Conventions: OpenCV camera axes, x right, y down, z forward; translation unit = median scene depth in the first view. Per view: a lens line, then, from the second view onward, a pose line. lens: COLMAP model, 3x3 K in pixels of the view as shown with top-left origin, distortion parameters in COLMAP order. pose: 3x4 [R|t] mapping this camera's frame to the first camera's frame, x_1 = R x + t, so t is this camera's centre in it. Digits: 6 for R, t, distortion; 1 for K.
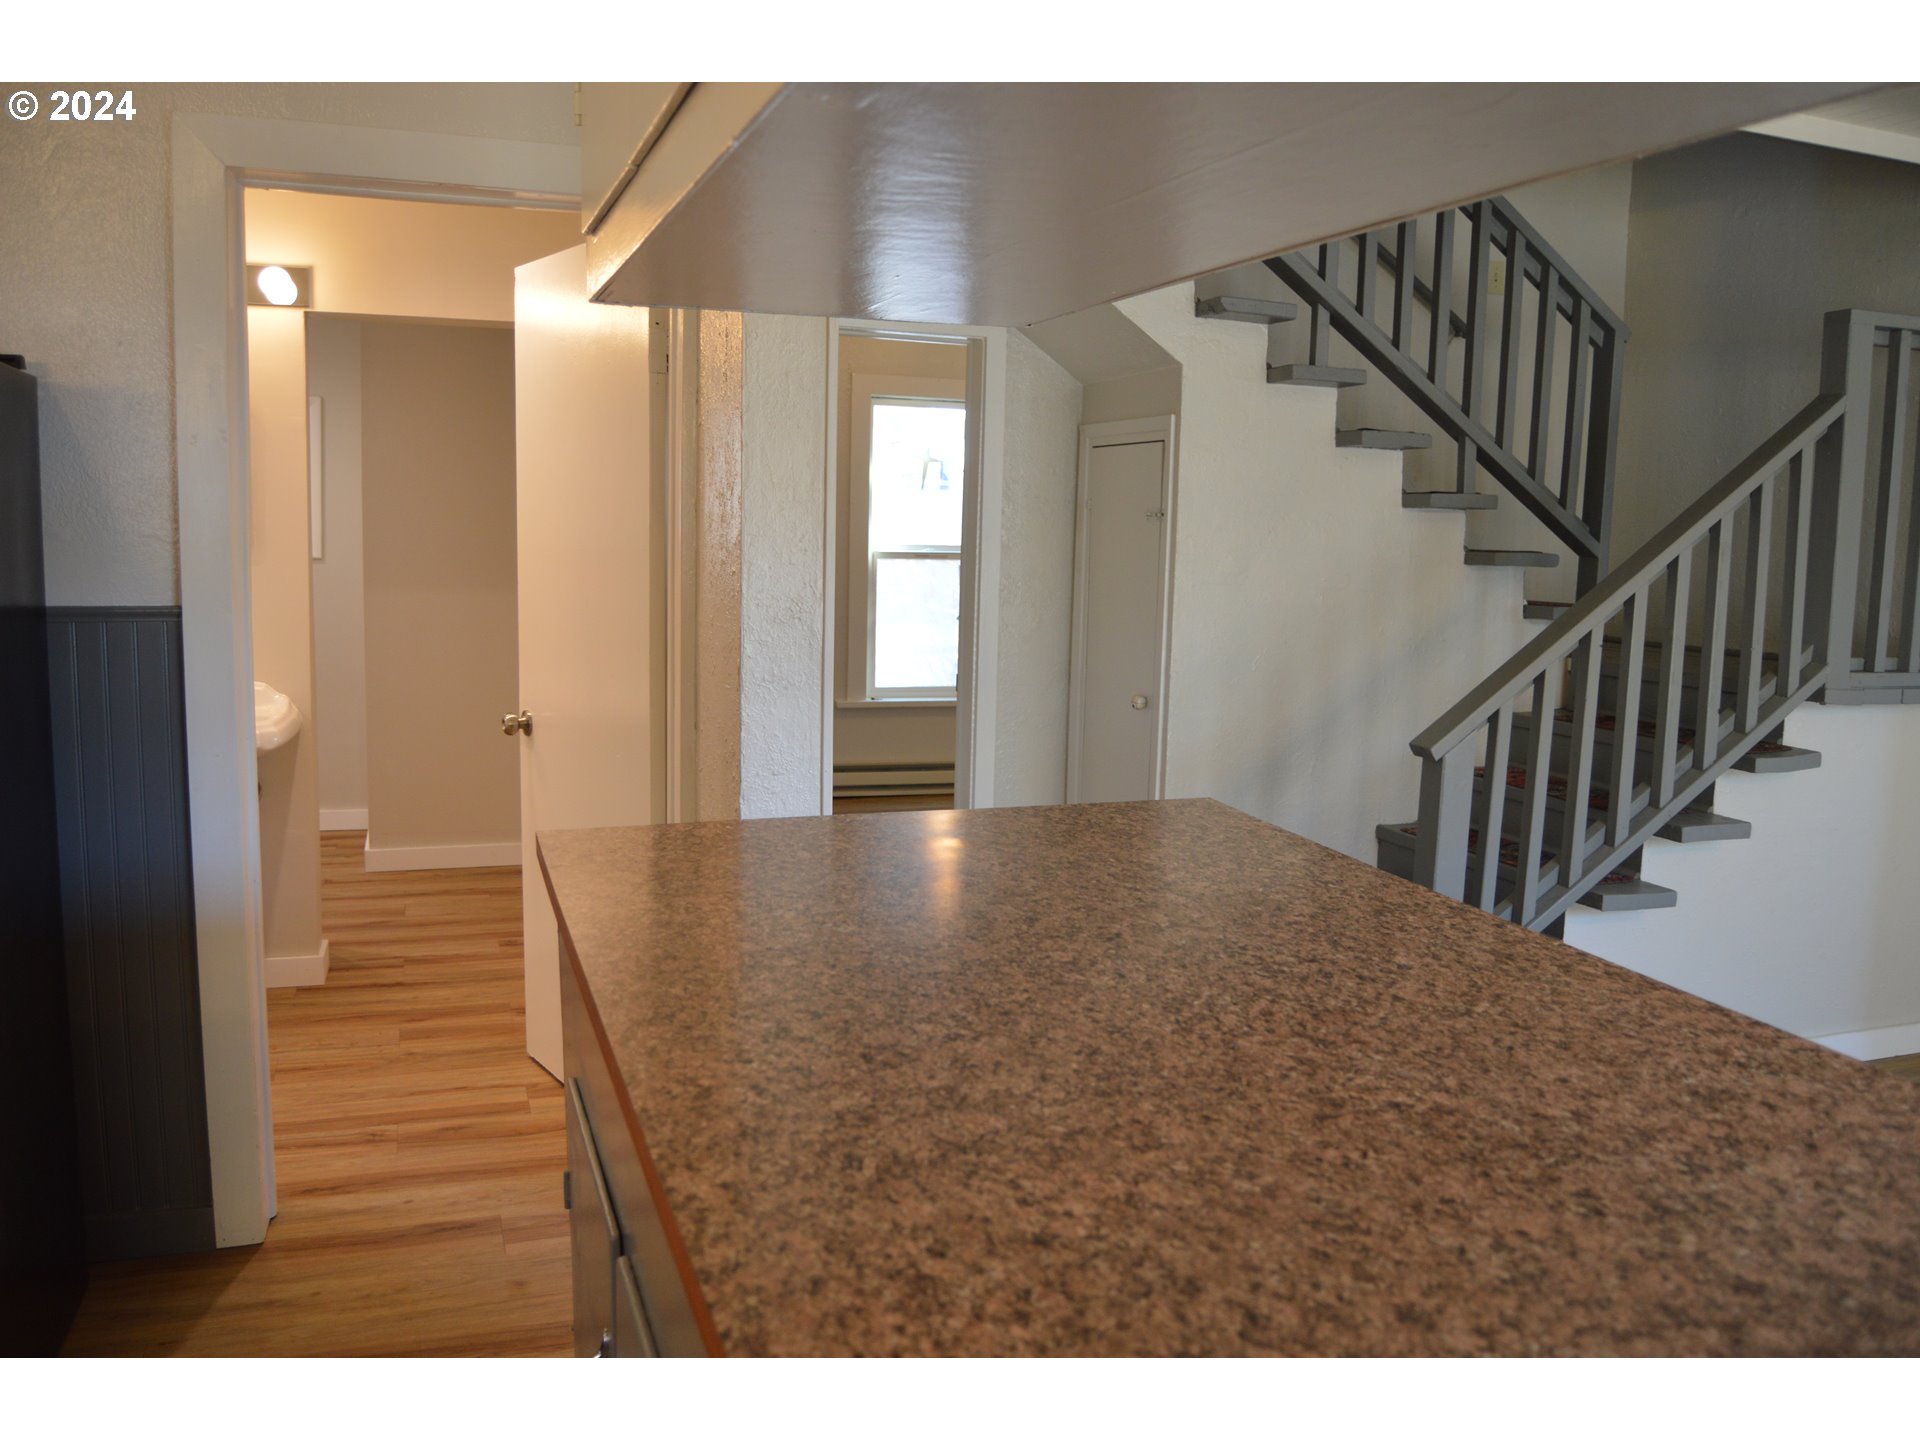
lens RADIAL K [[1577.9, 0, 937.3], [0, 1577.9, 709.0], [0, 0, 1]] dist [-0.050691, 0.010642]
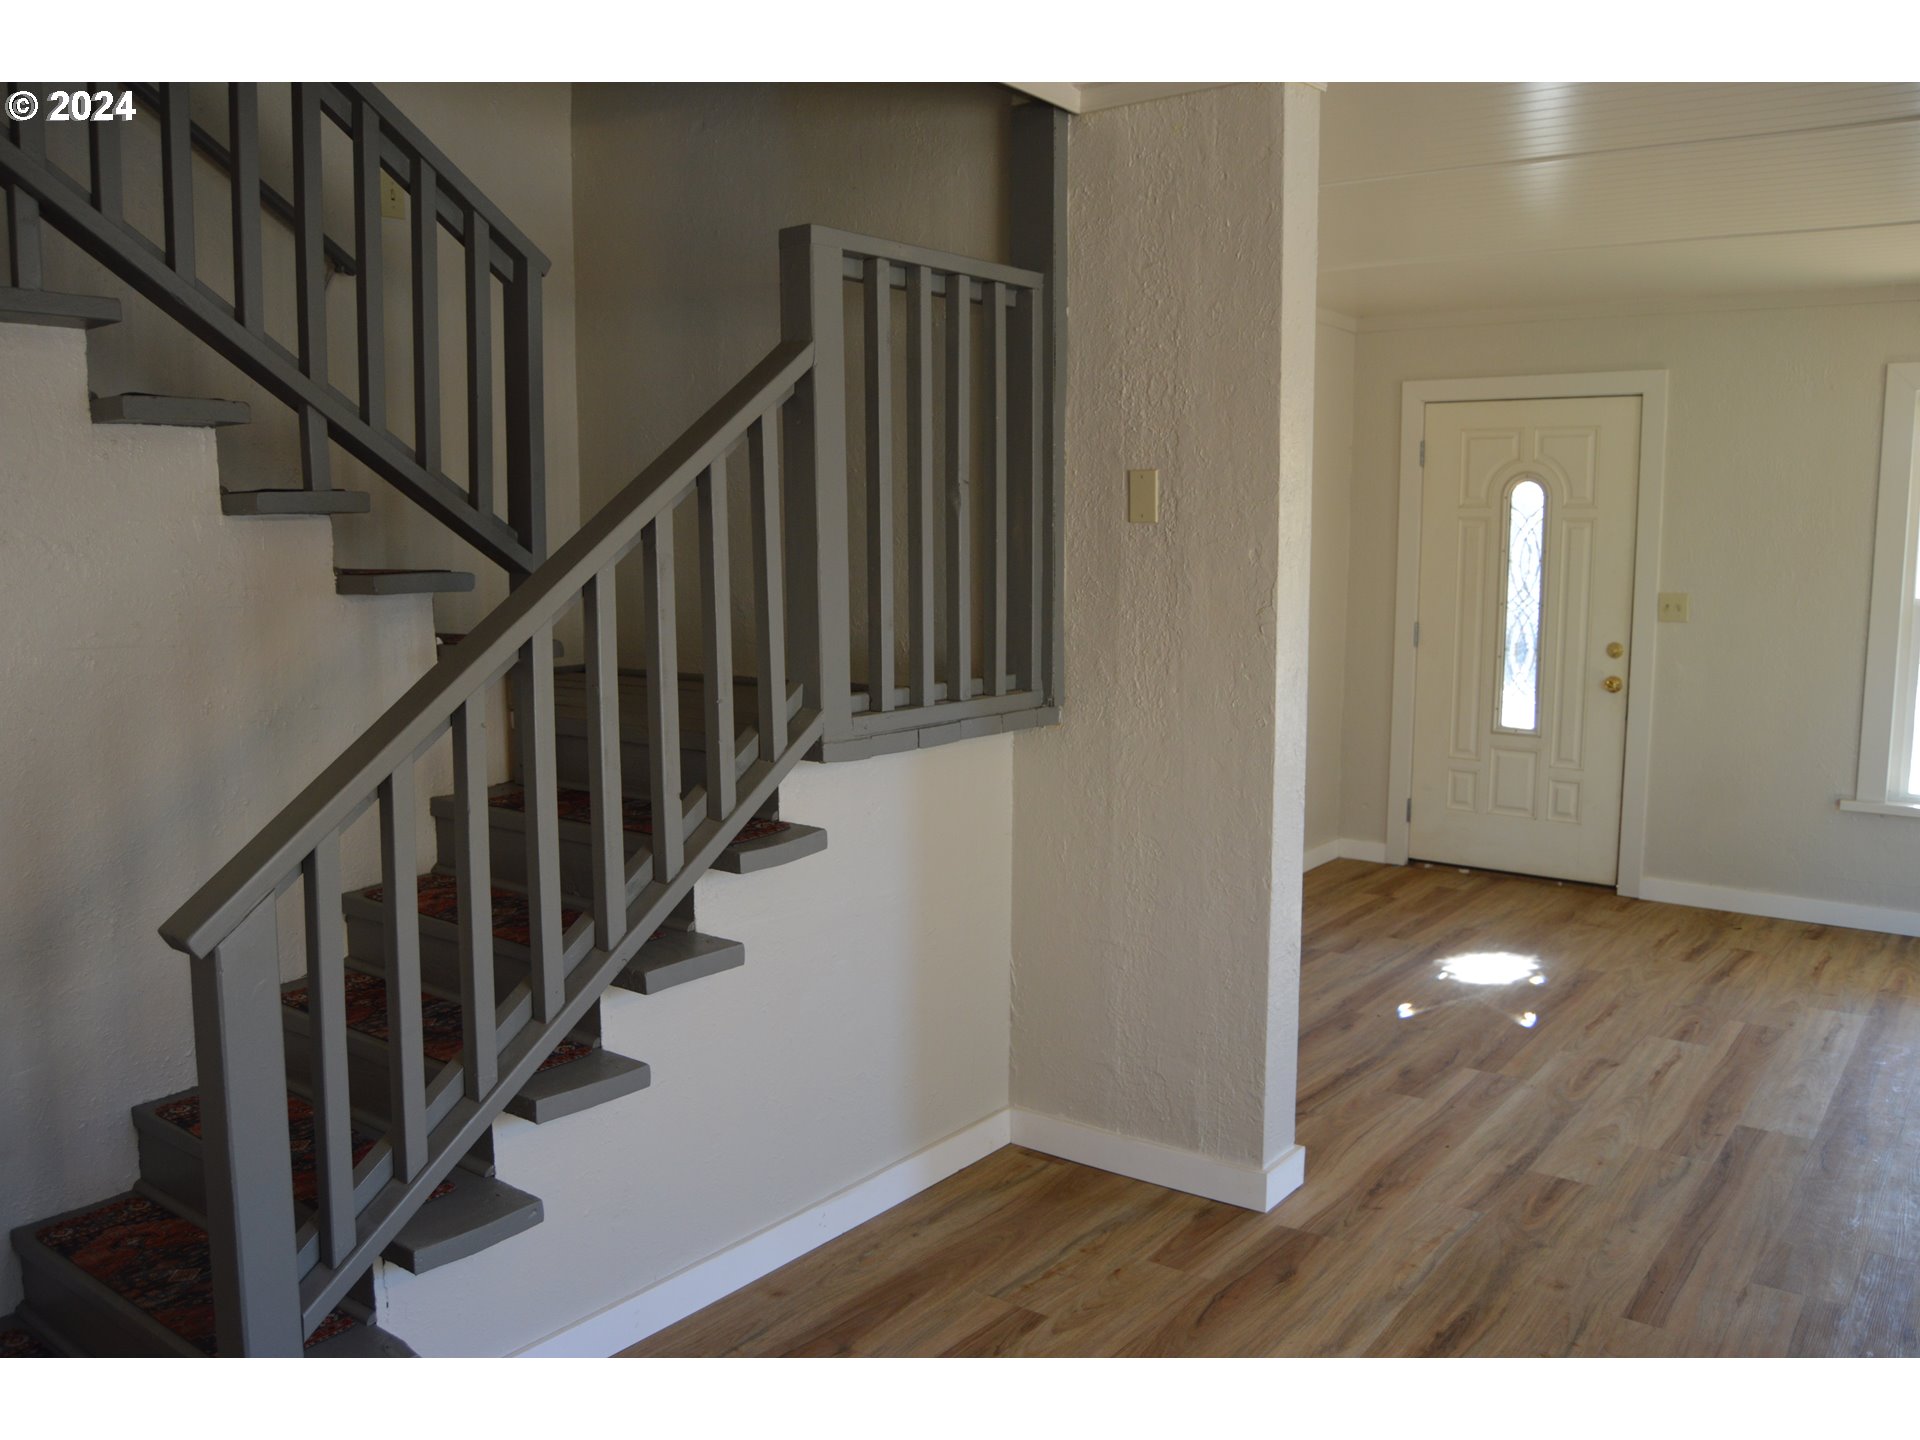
lens RADIAL K [[1530.6, 0, 960.0], [0, 1530.6, 720.0], [0, 0, 1]] dist [-0.102246, 0.001061]
pose [[0.844455, -0.093393, 0.527421, 0.244720], [0.087333, 0.995512, 0.036451, -0.043997], [-0.528459, 0.015280, 0.848822, 0.349918]]
